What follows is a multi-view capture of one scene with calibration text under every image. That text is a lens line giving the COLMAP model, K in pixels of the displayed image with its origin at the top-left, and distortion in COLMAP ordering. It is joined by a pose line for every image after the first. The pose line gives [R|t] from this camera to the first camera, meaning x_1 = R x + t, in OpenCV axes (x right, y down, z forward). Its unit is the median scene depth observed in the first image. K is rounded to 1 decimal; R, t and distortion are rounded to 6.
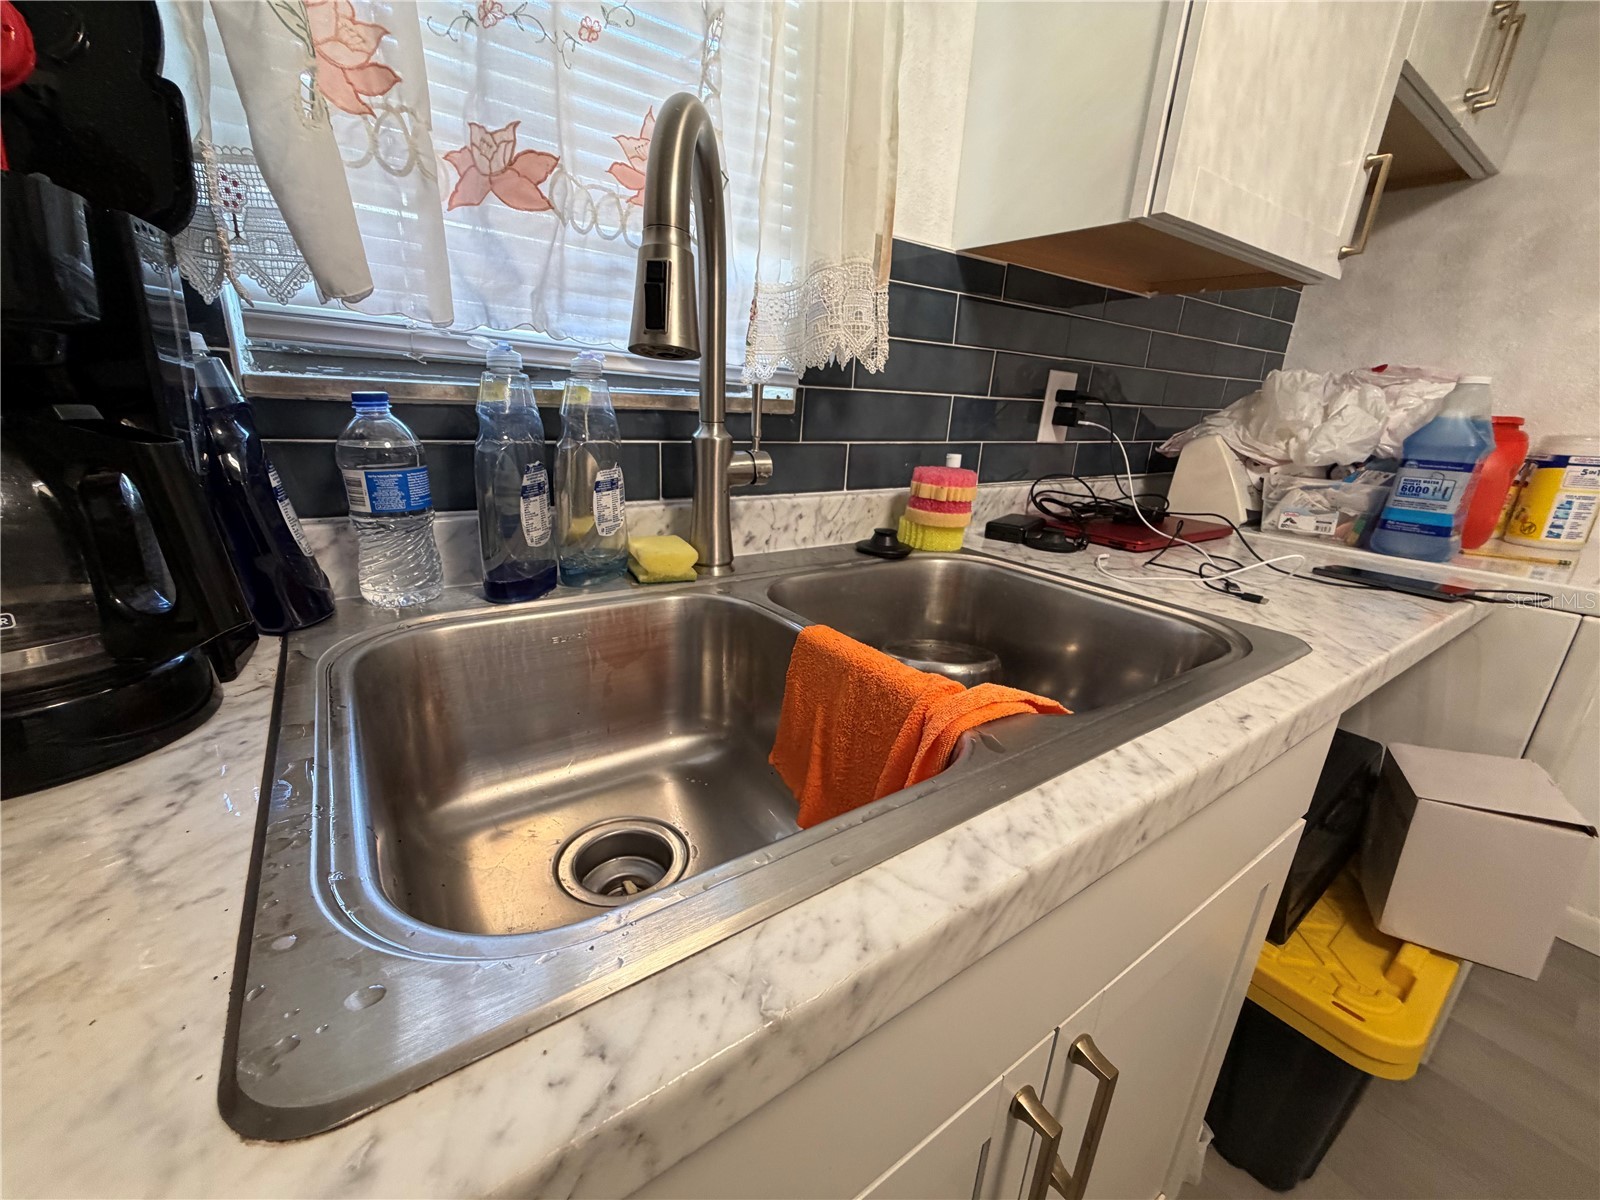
lens RADIAL K [[638.7, 0, 796.4], [0, 638.7, 601.7], [0, 0, 1]] dist [-0.001168, 0.000072]
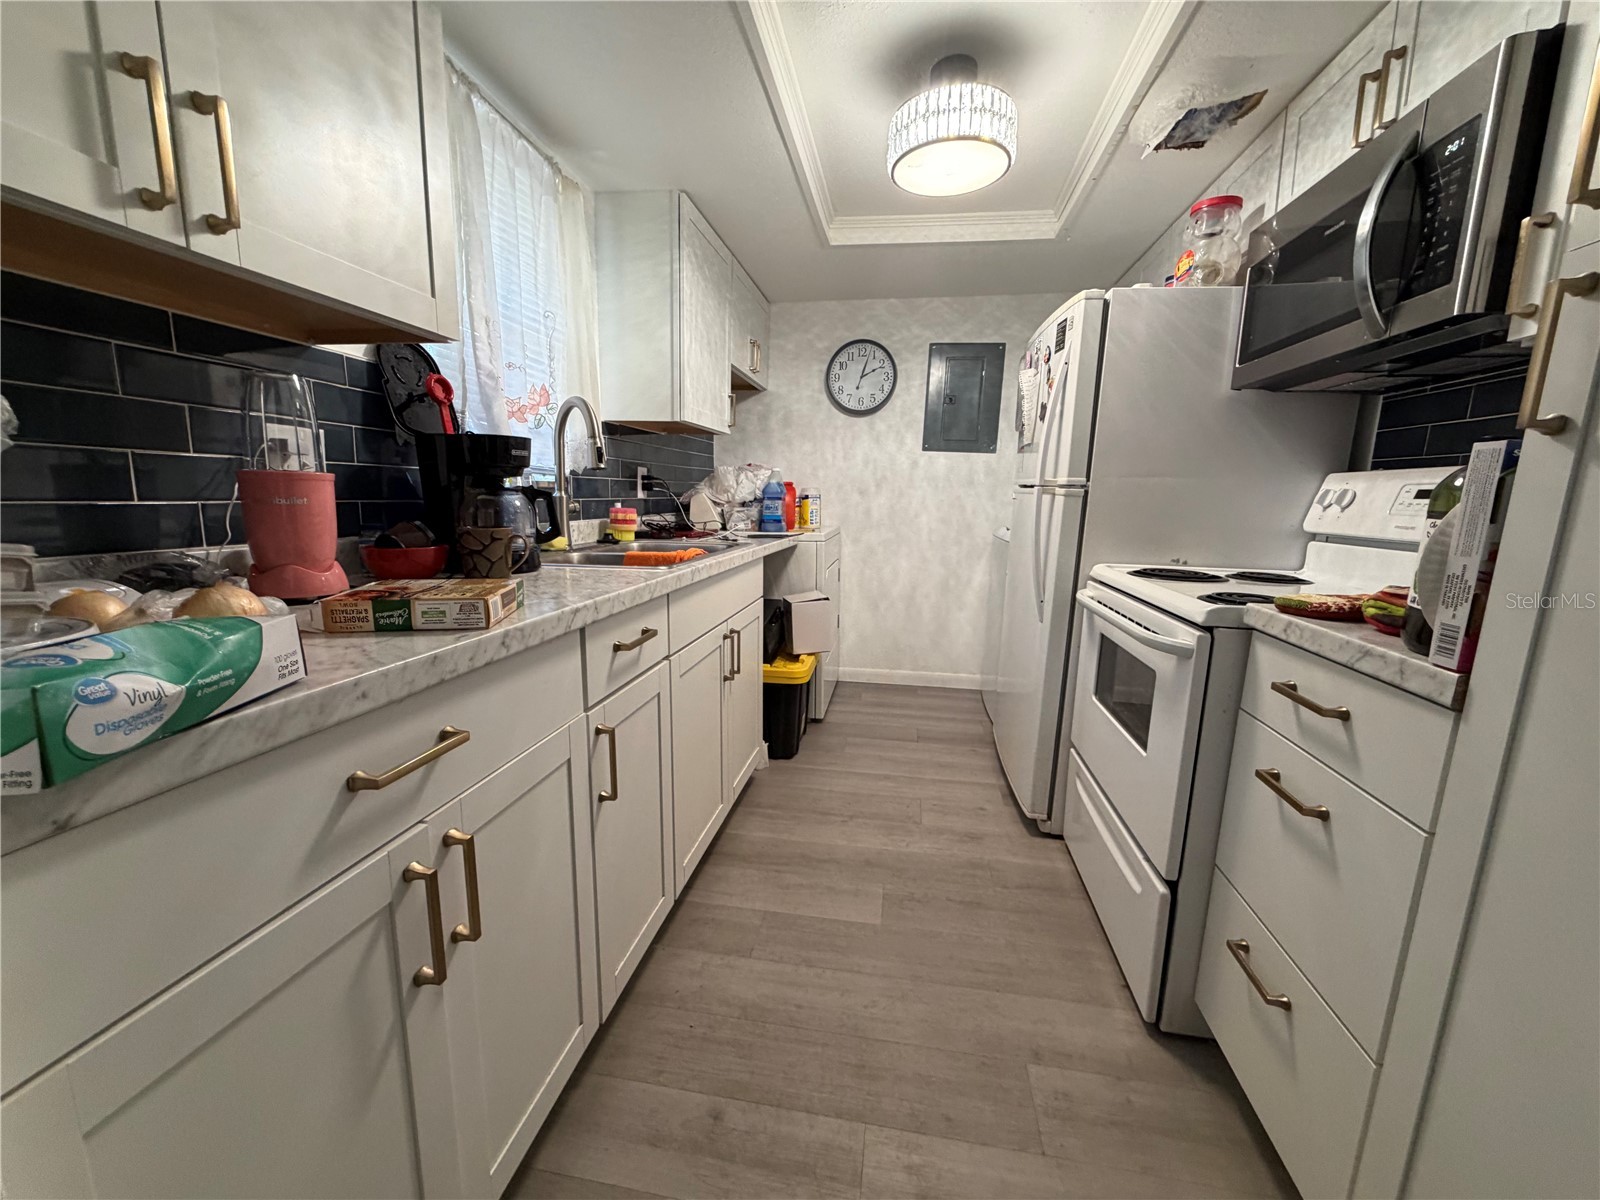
lens RADIAL K [[638.7, 0, 802.8], [0, 638.7, 605.6], [0, 0, 1]] dist [-0.001168, 0.000072]
pose [[0.705272, -0.157333, 0.691258, -0.816890], [0.233140, 0.972302, -0.016567, 0.283294], [-0.669505, 0.172844, 0.722418, -0.922167]]
